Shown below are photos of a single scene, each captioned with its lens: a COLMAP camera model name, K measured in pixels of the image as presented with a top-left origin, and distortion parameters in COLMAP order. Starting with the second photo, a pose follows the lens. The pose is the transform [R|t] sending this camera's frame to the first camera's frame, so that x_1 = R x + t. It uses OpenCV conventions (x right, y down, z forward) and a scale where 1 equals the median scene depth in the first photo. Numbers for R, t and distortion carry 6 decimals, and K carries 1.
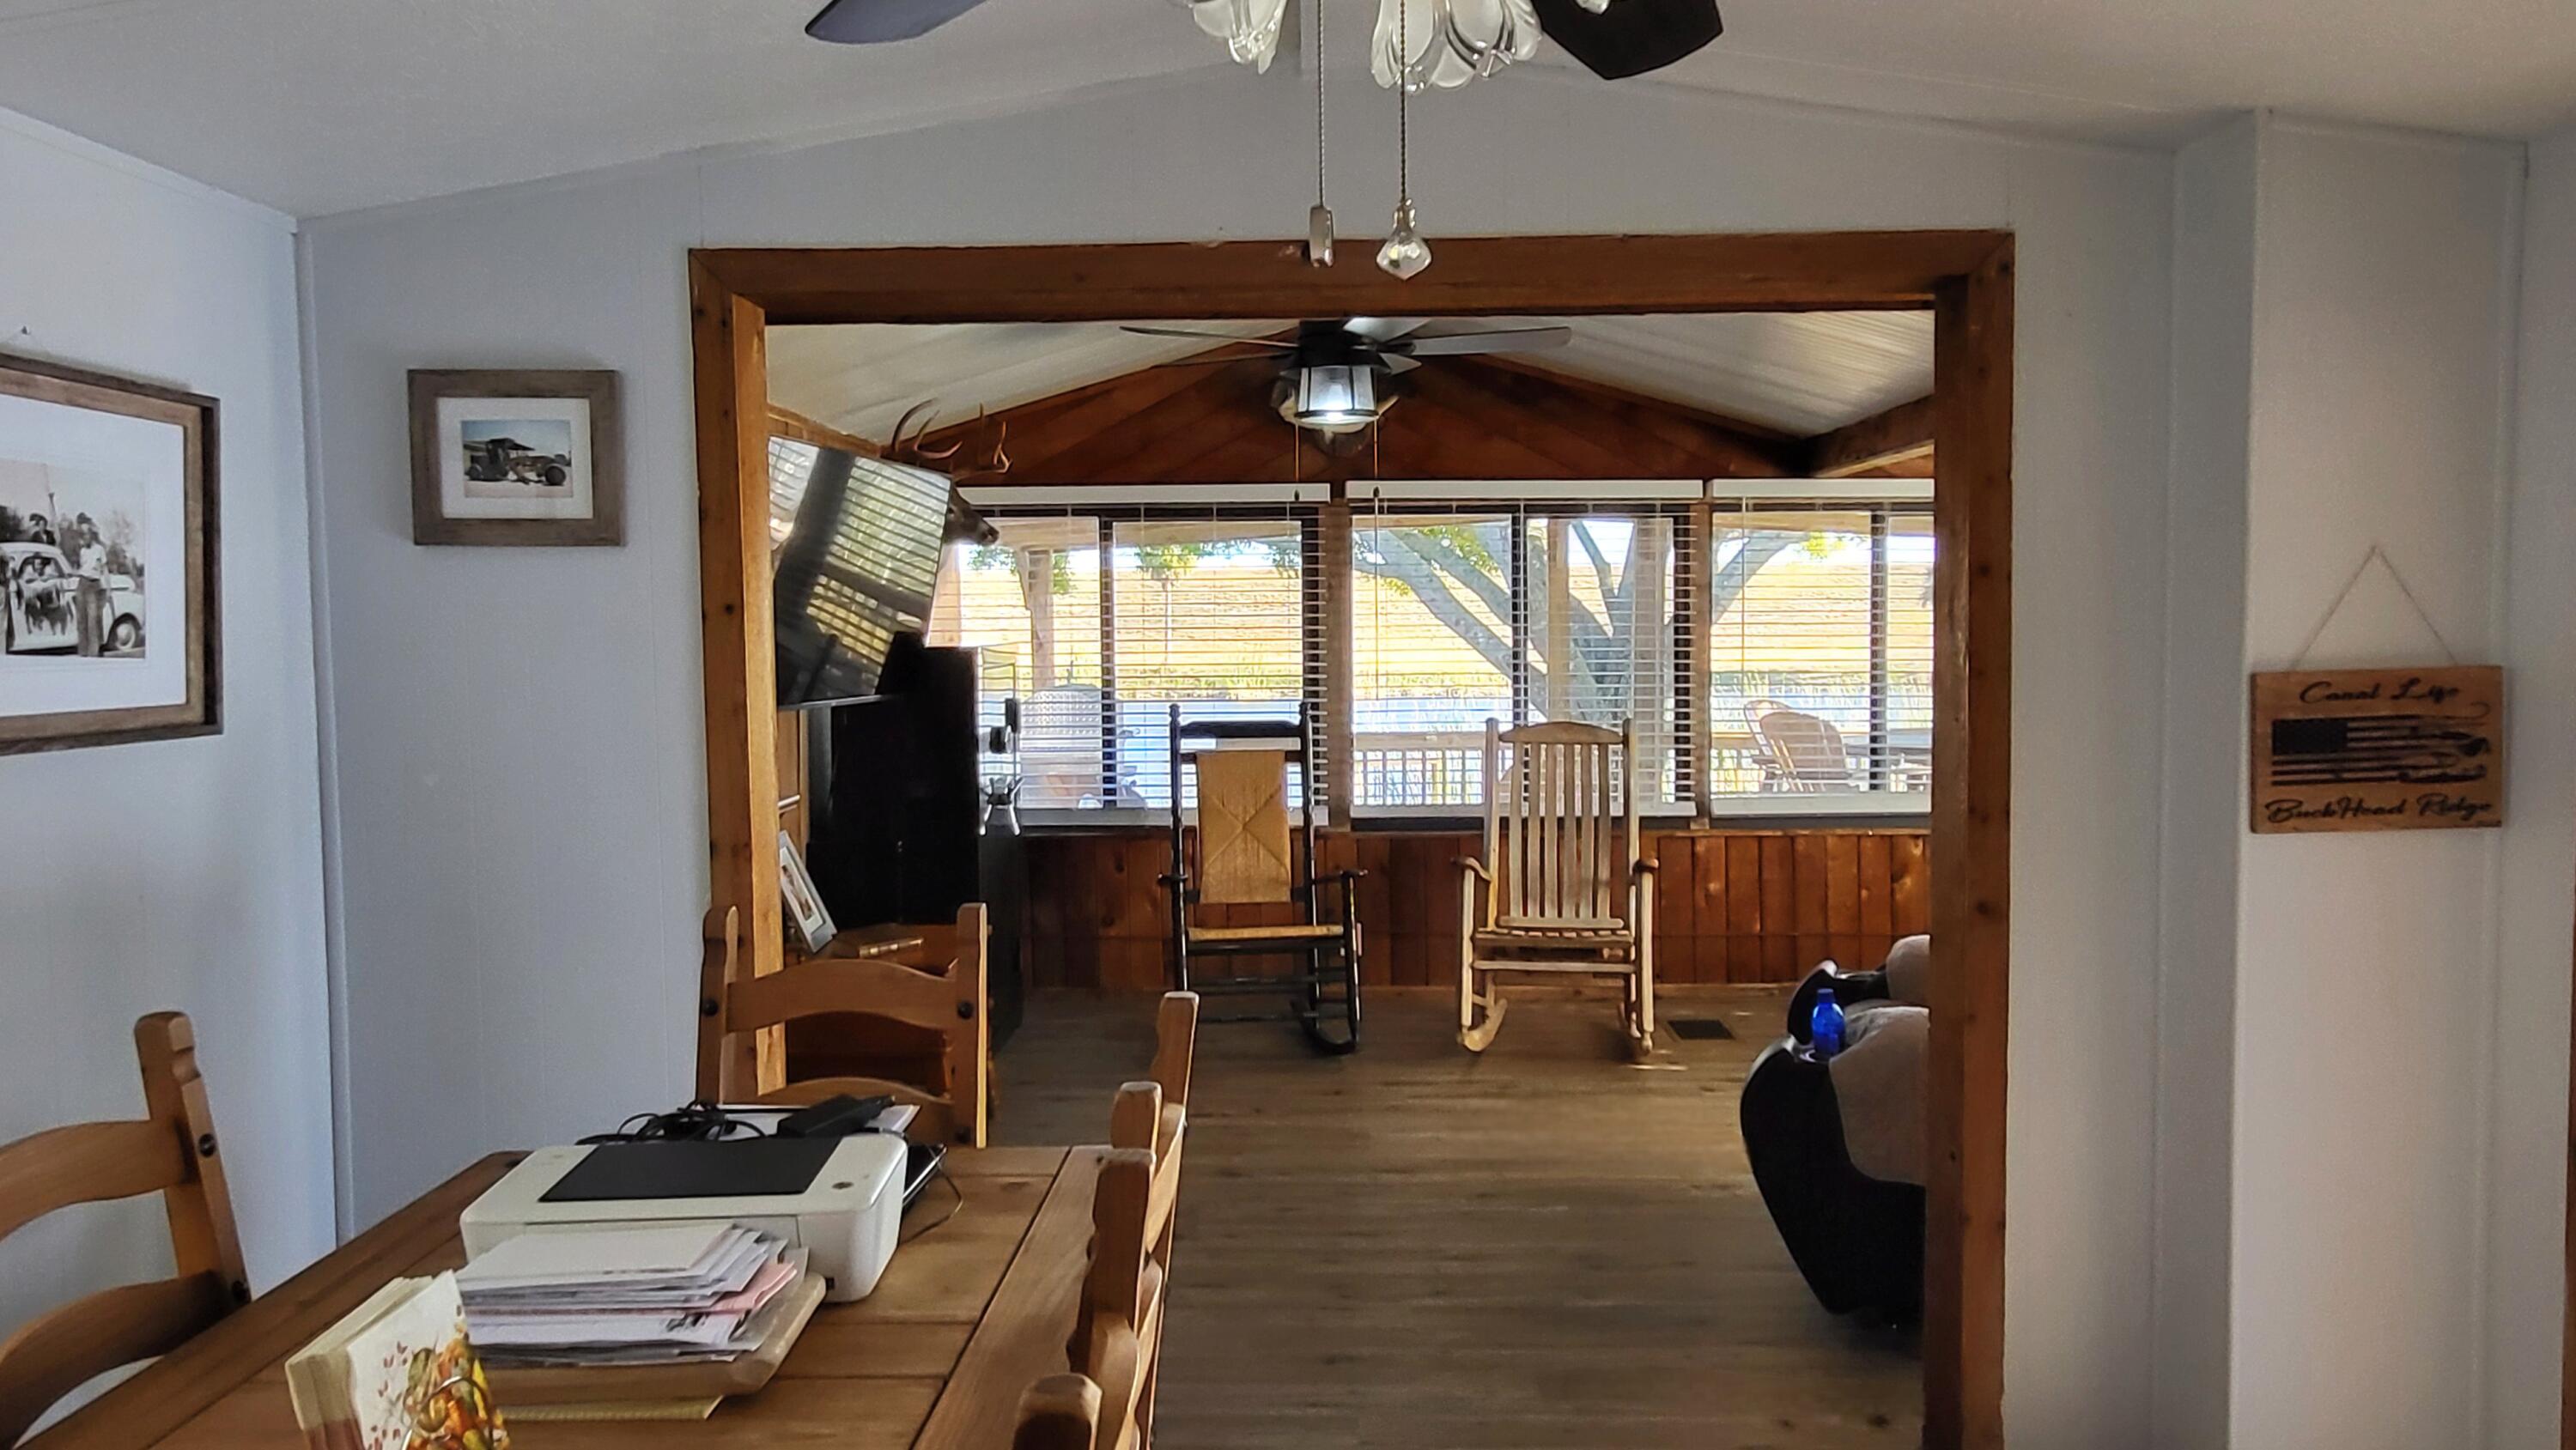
lens RADIAL K [[1636.9, 0, 1337.9], [0, 1636.9, 720.1], [0, 0, 1]] dist [0.007250, 0.006602]
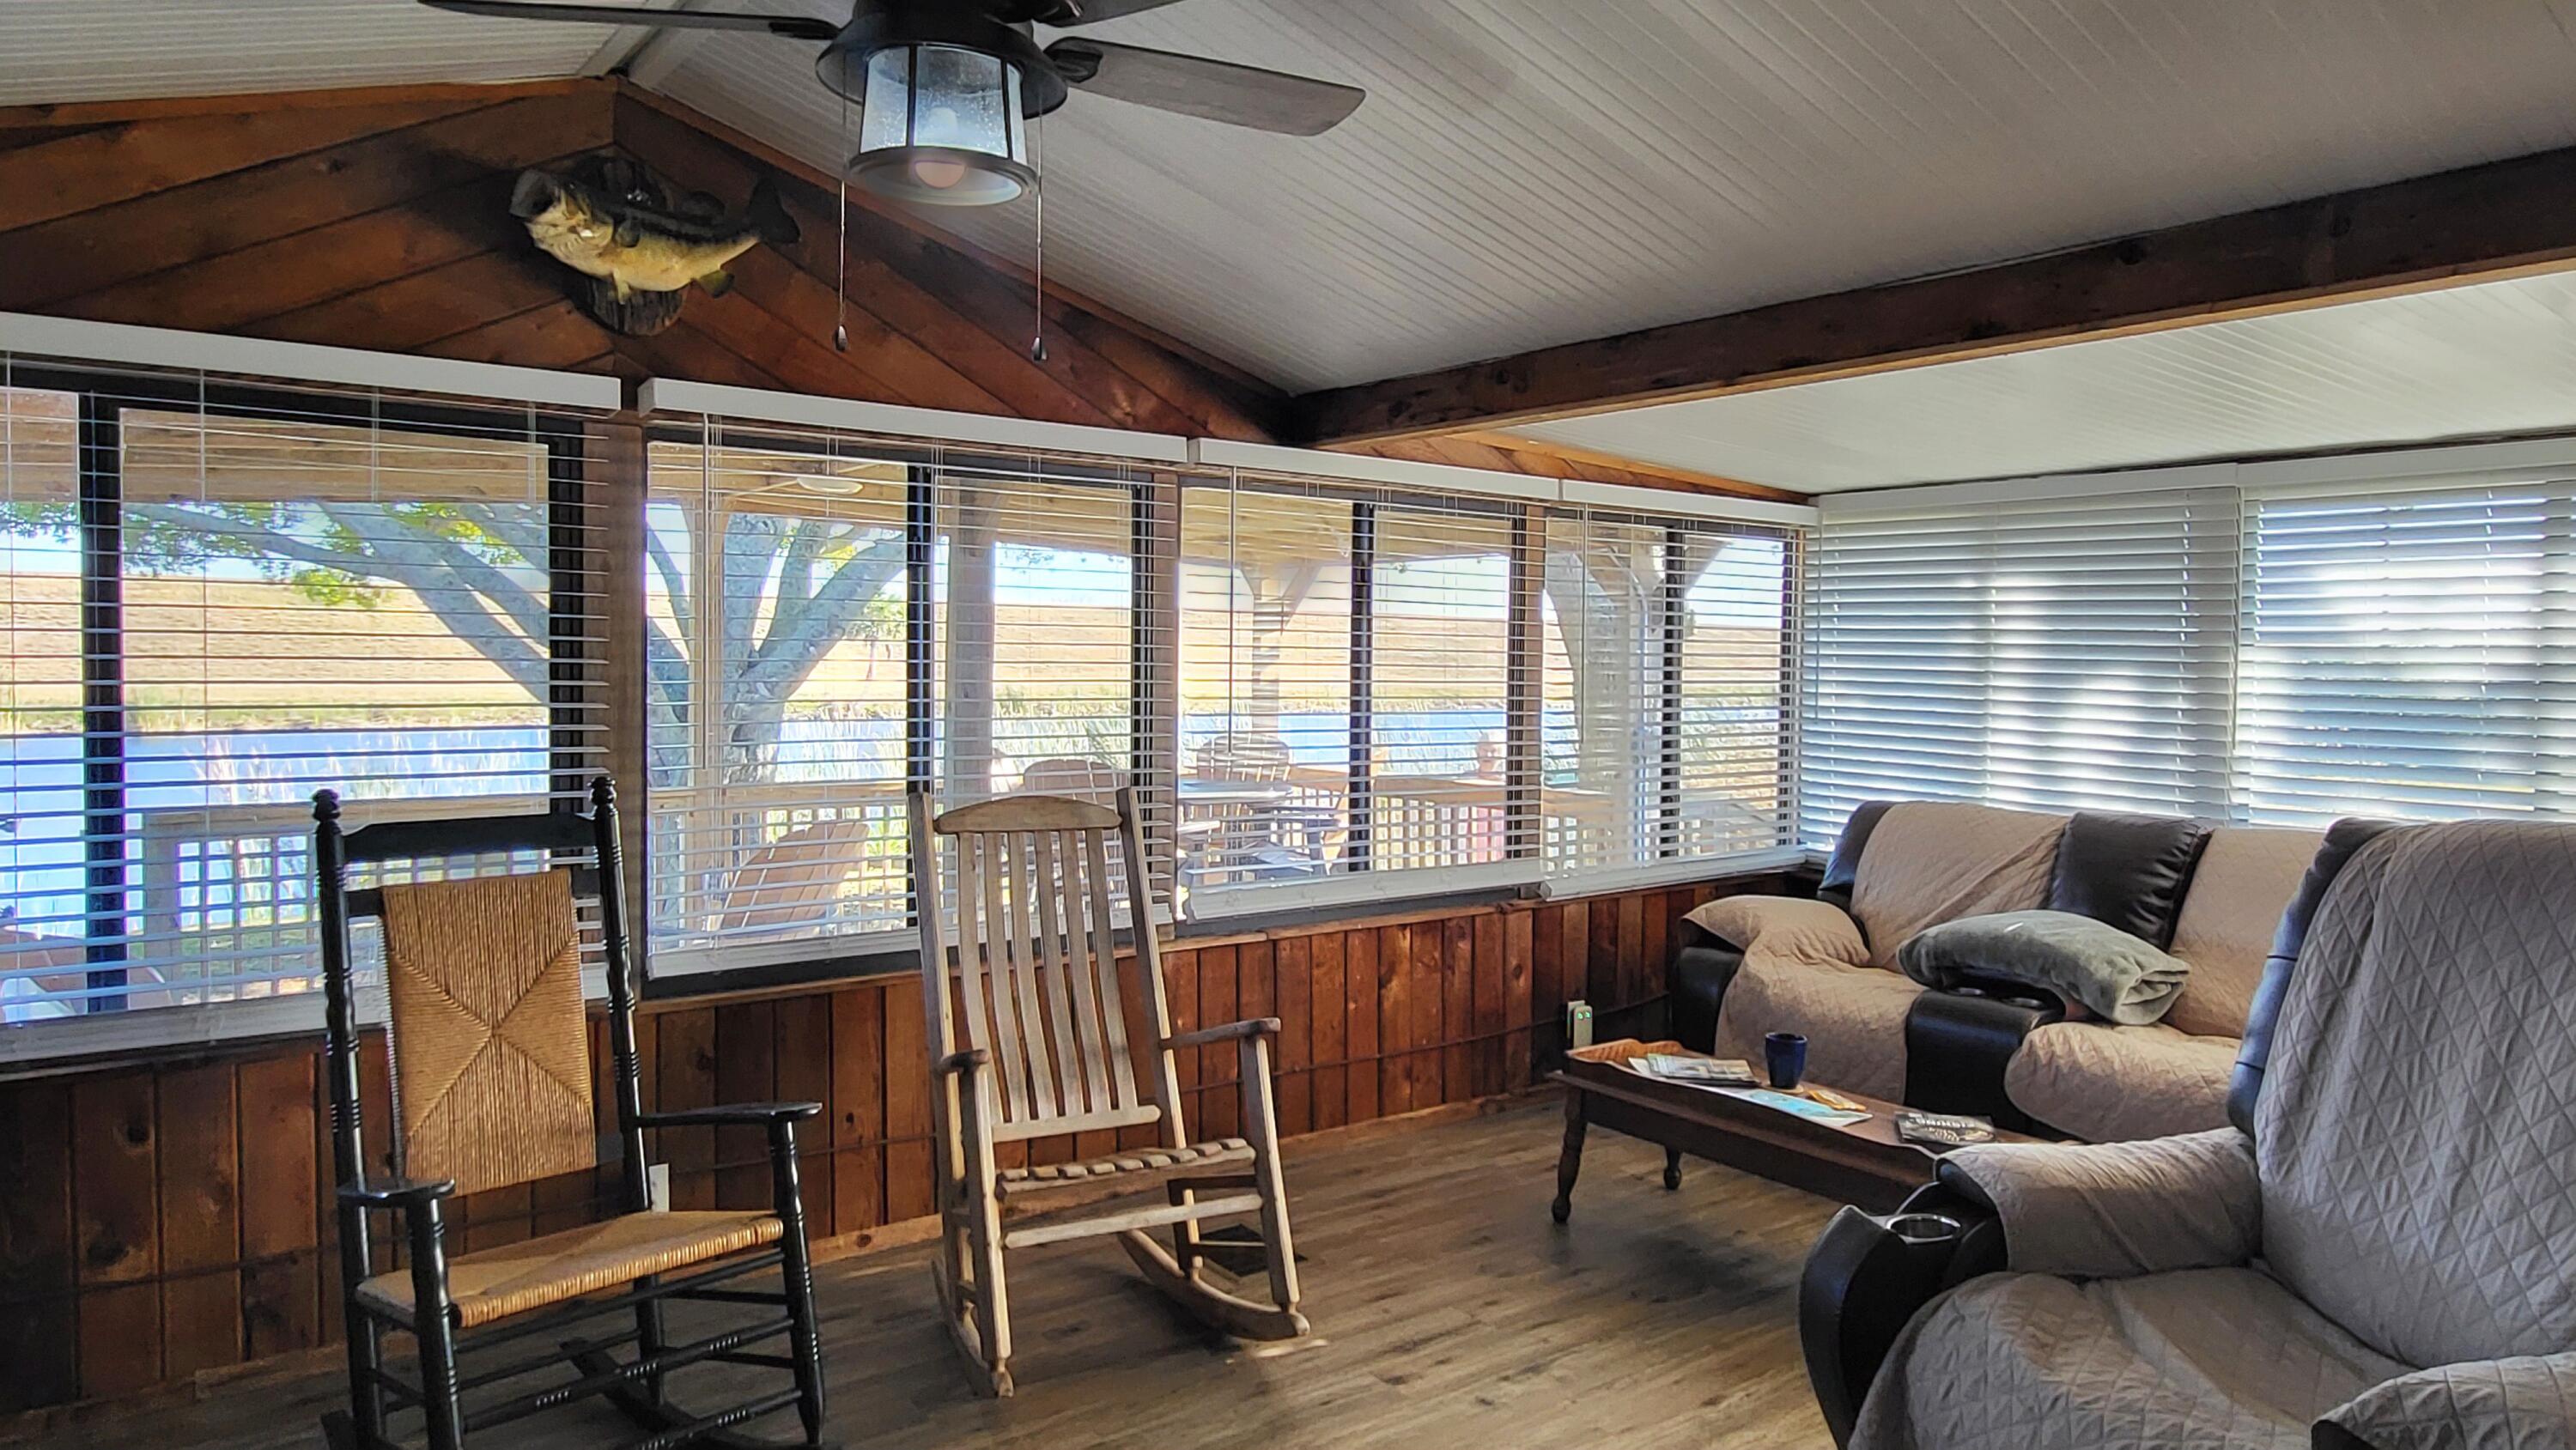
lens RADIAL K [[1636.9, 0, 1337.9], [0, 1636.9, 720.1], [0, 0, 1]] dist [0.007250, 0.006602]
pose [[0.810233, -0.007309, 0.586062, -0.132159], [0.018023, 0.999760, -0.012448, -0.018081], [-0.585830, 0.020649, 0.810171, 0.408523]]
